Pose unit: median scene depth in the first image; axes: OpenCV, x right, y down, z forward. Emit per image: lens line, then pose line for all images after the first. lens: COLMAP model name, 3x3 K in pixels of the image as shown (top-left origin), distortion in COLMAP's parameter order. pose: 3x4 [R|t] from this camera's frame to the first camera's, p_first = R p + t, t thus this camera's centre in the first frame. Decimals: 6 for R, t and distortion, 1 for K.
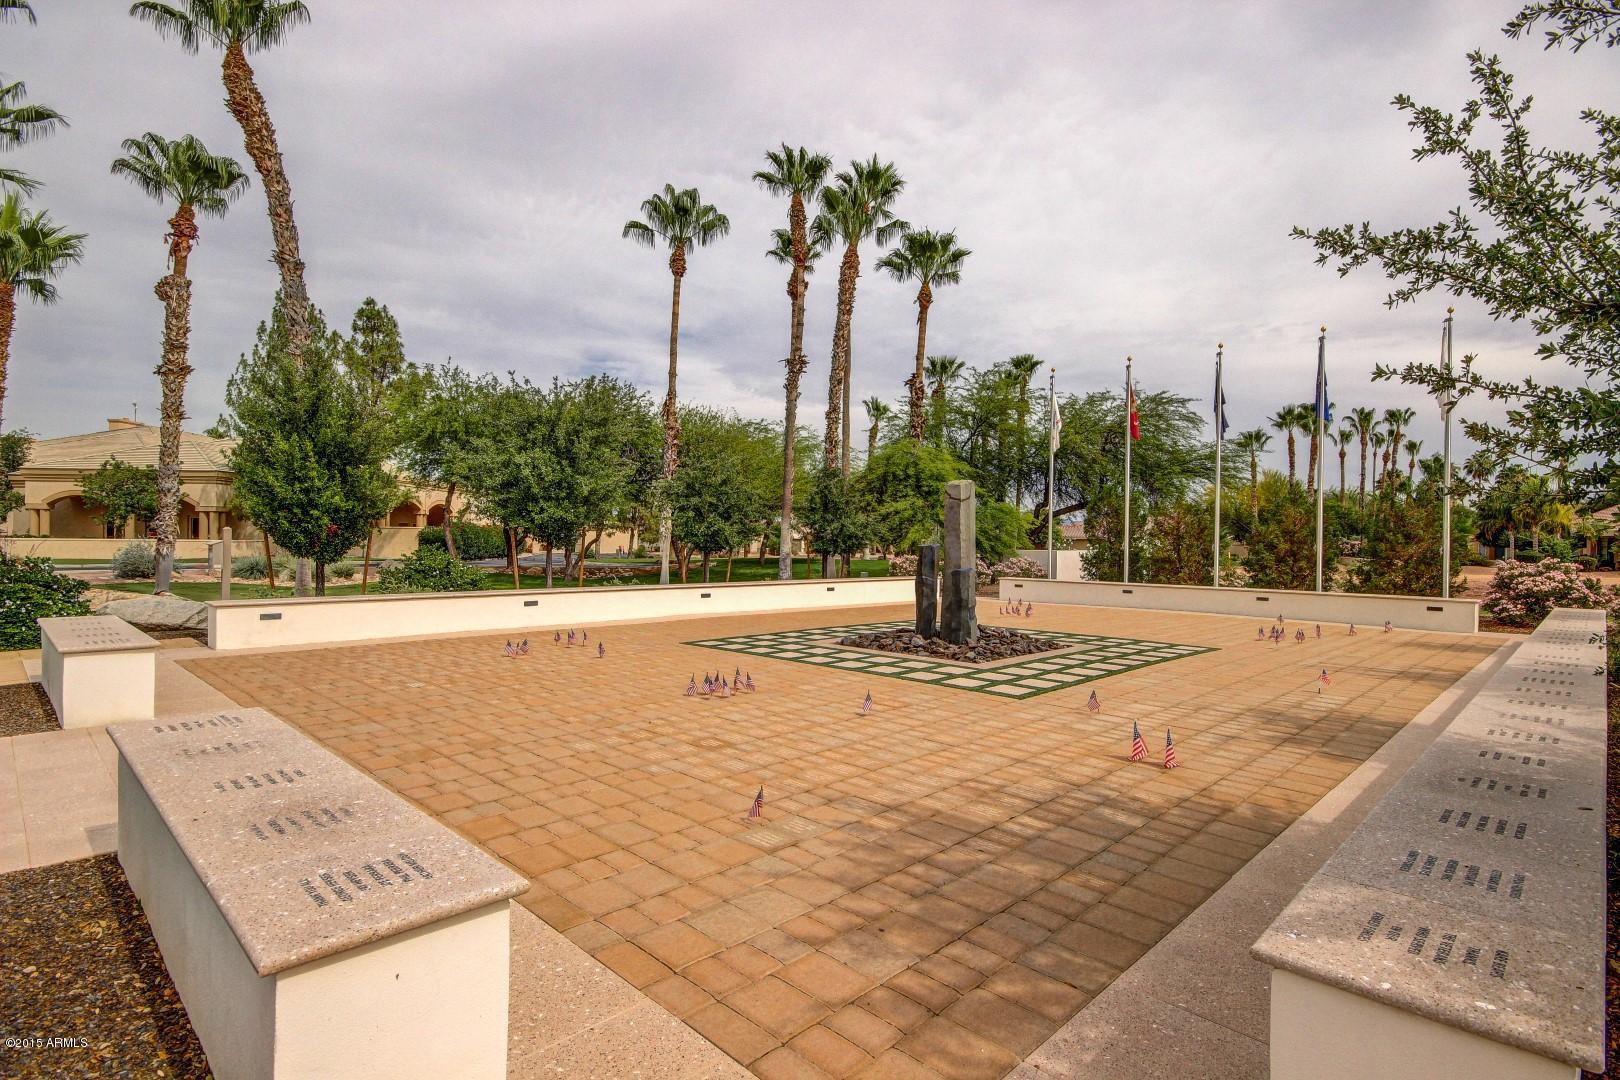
lens RADIAL K [[819.4, 0, 810.0], [0, 819.4, 540.0], [0, 0, 1]] dist [0.000982, -0.001886]
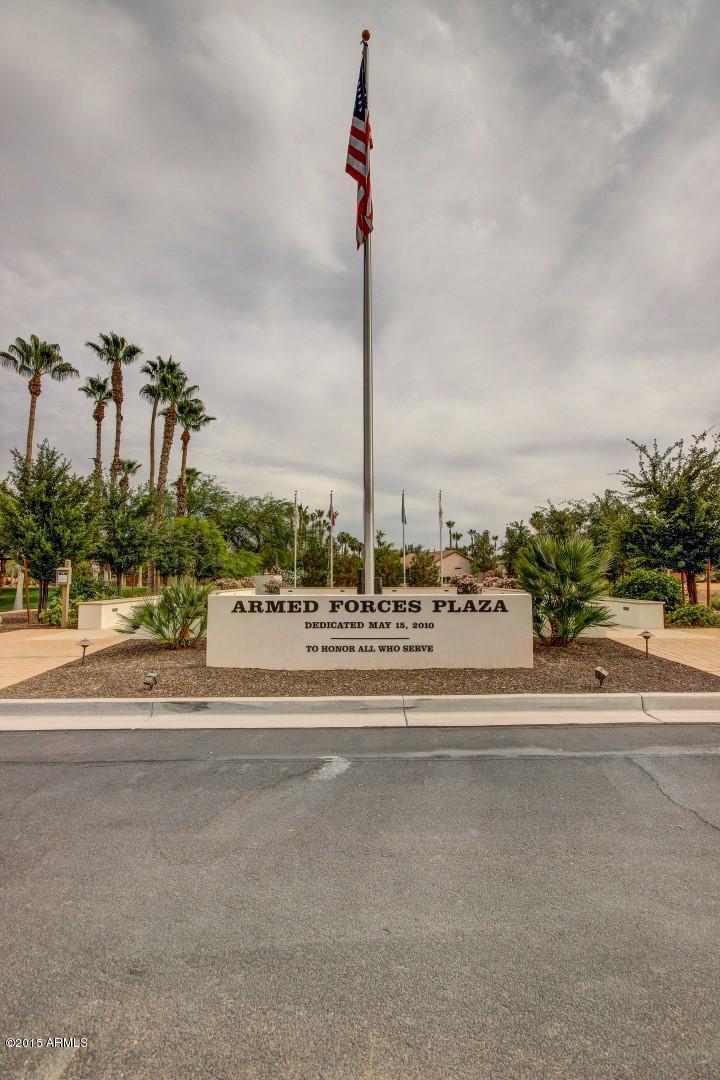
lens RADIAL K [[509.1, 0, 360.0], [0, 509.1, 540.0], [0, 0, 1]] dist [-0.001665, -0.000102]
pose [[0.724702, 0.036243, 0.688109, -0.352837], [0.008623, 0.998061, -0.061650, 0.002309], [-0.689009, 0.050611, 0.722984, -0.061555]]
